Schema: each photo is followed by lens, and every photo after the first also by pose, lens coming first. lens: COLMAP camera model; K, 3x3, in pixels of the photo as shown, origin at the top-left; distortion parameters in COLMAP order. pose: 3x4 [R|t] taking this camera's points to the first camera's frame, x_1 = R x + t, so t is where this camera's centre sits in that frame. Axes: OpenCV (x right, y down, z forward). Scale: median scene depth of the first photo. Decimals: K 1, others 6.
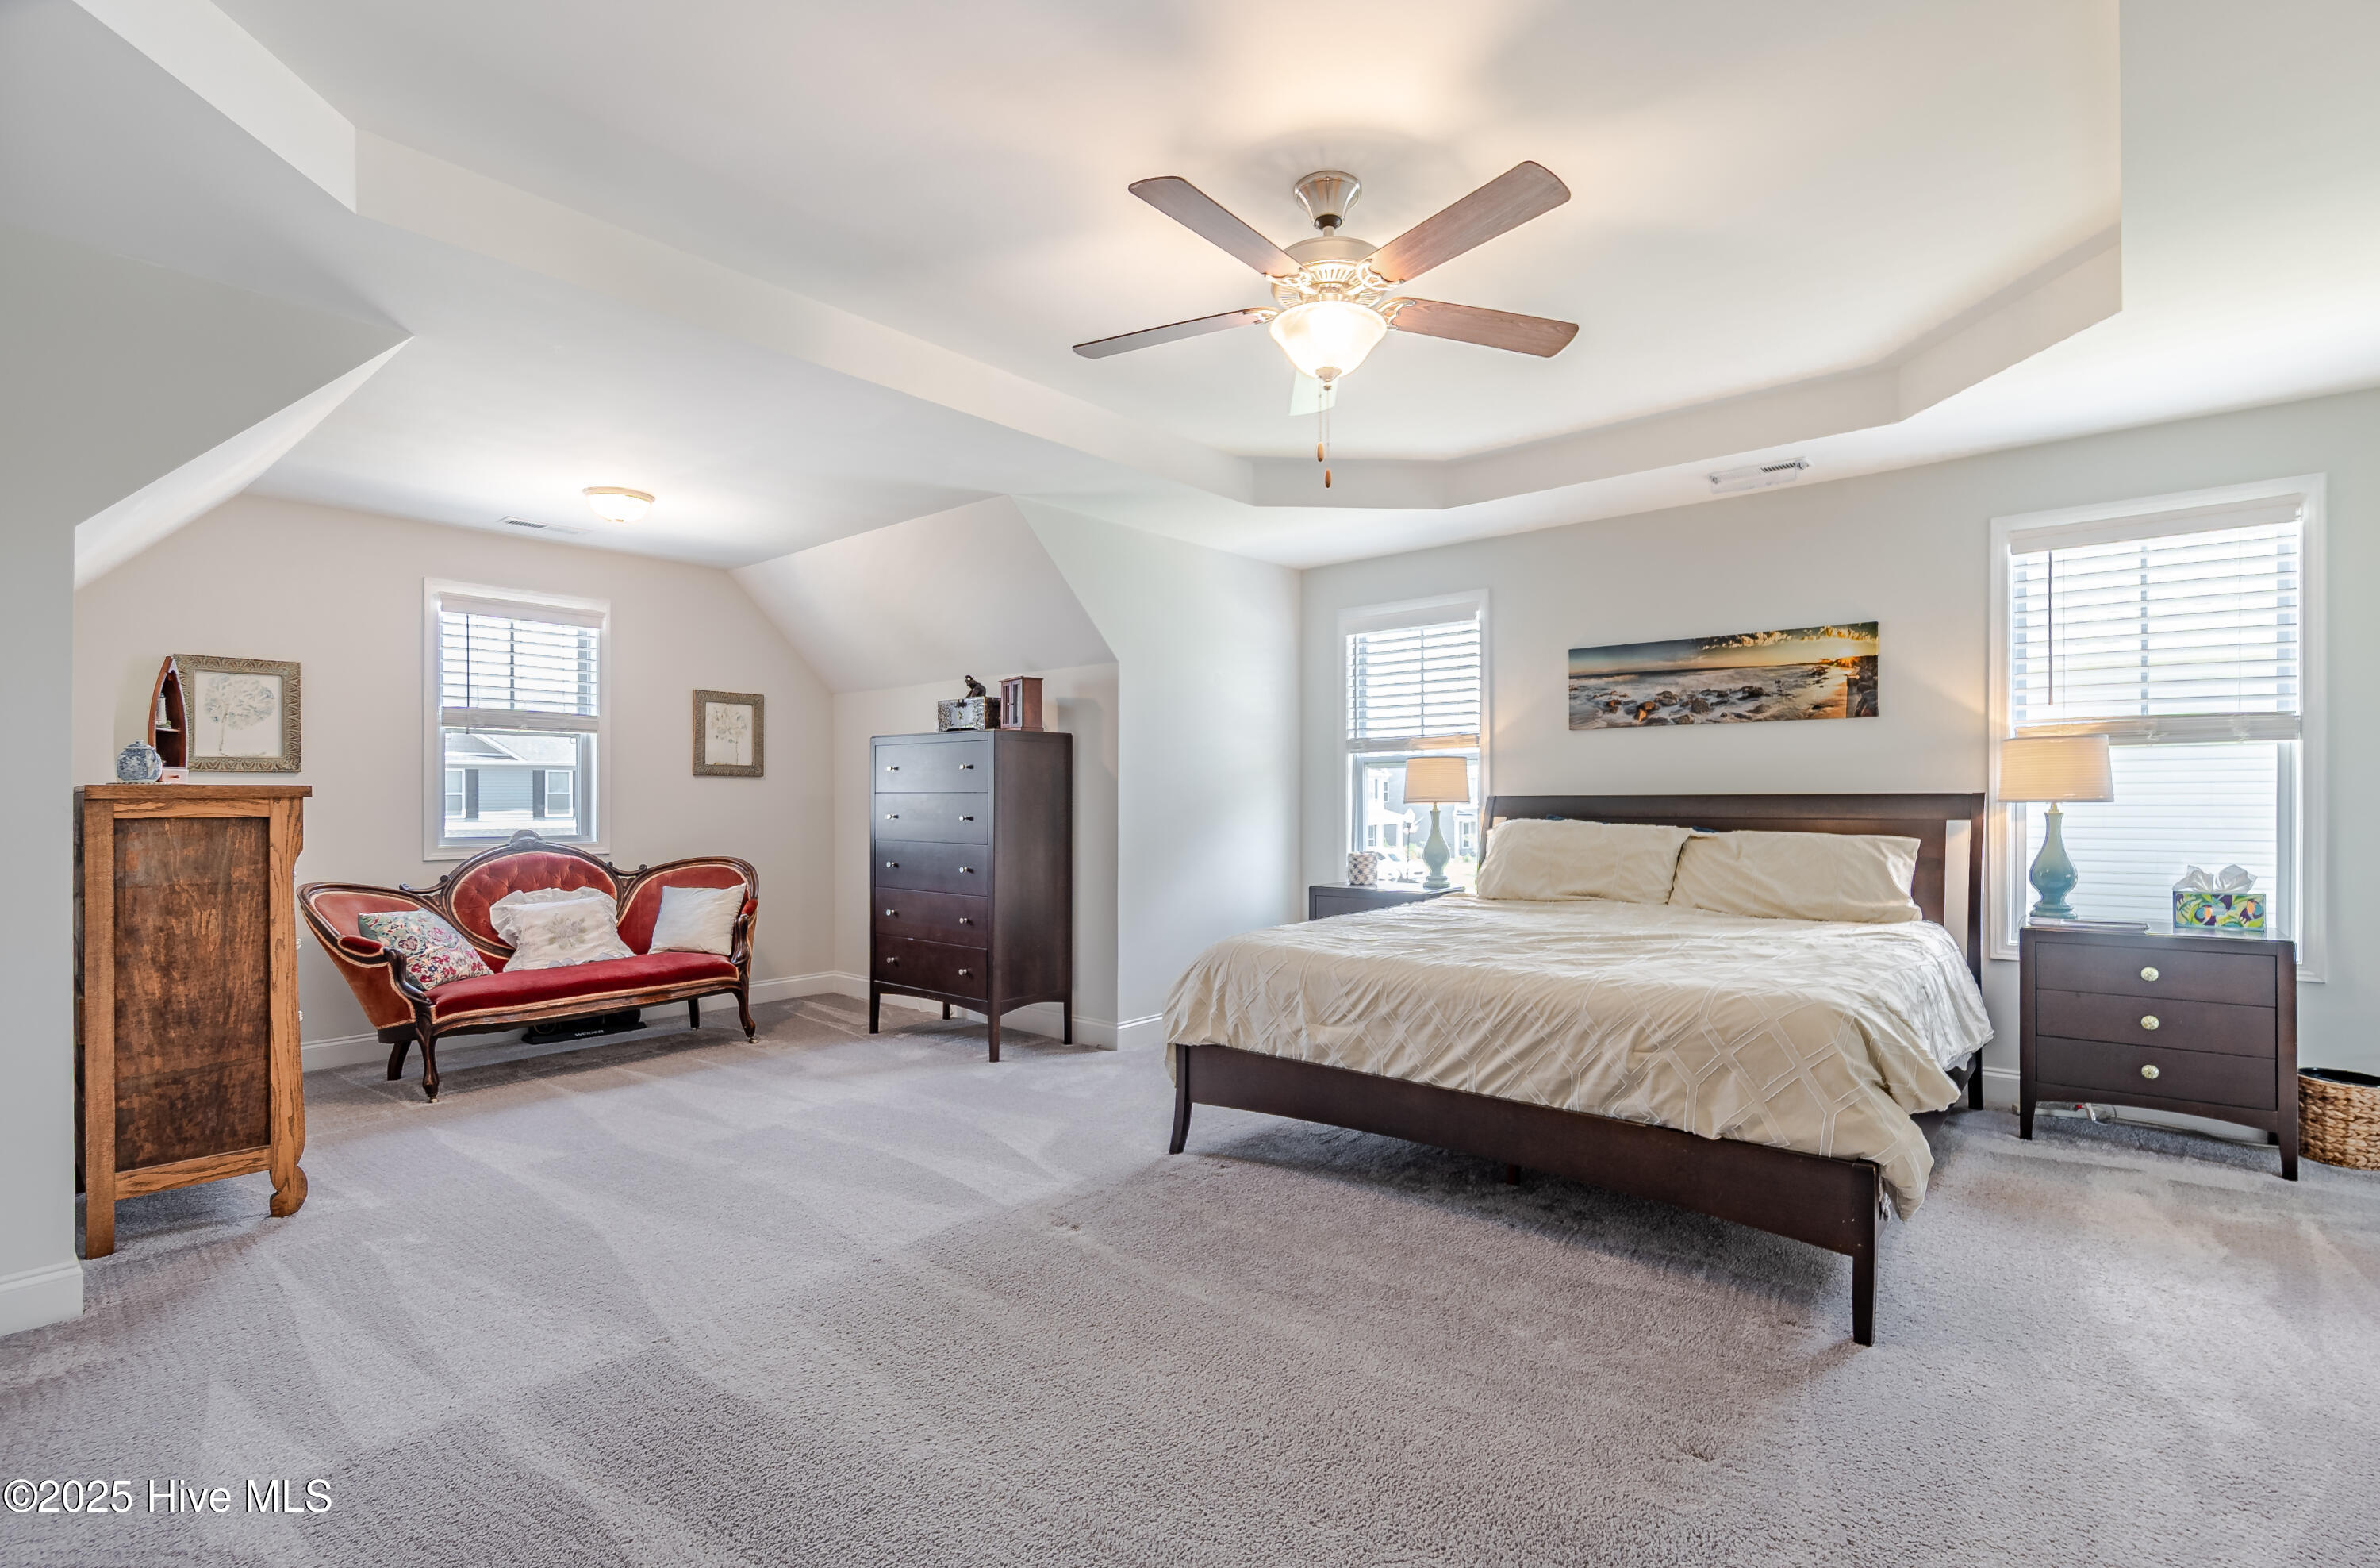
lens RADIAL K [[1071.6, 0, 1190.0], [0, 1071.6, 784.0], [0, 0, 1]] dist [-0.000157, -0.000022]
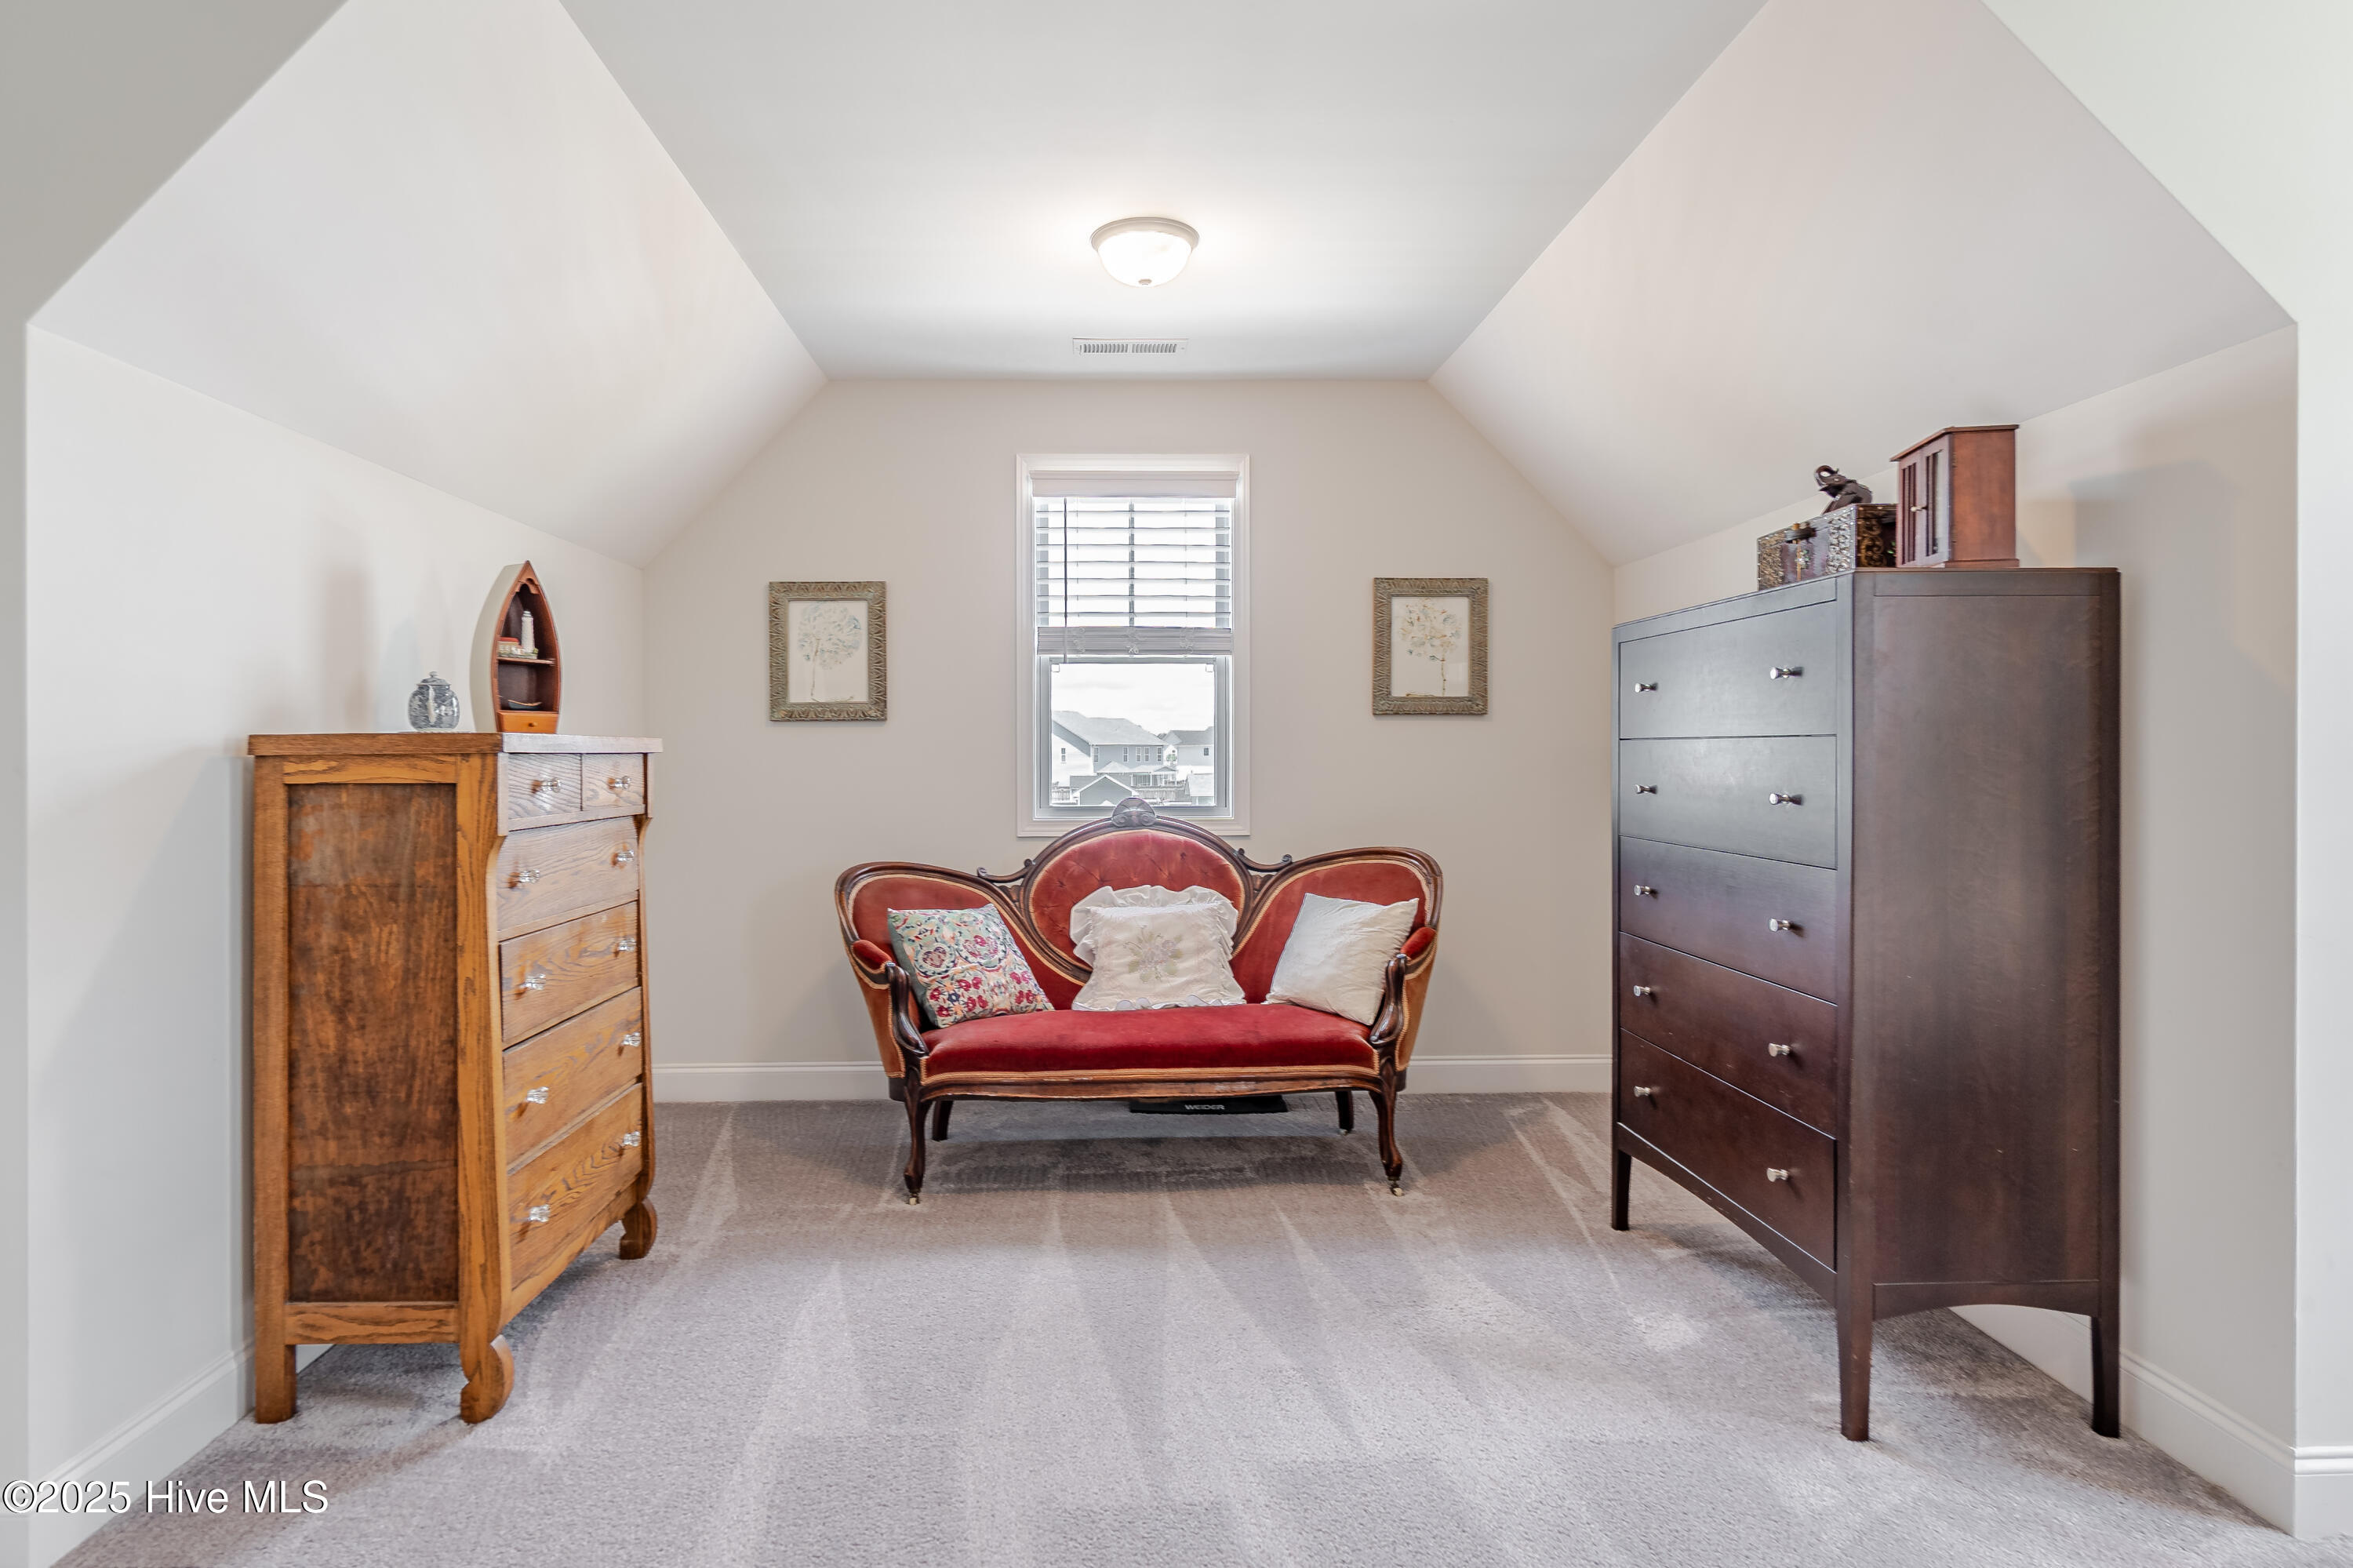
lens RADIAL K [[1206.4, 0, 1170.5], [0, 1206.4, 757.6], [0, 0, 1]] dist [-0.001405, -0.000476]
pose [[0.681798, 0.001098, -0.731540, -0.036622], [0.012646, 0.999832, 0.013287, 0.007778], [0.731431, -0.018311, 0.681669, 0.561849]]
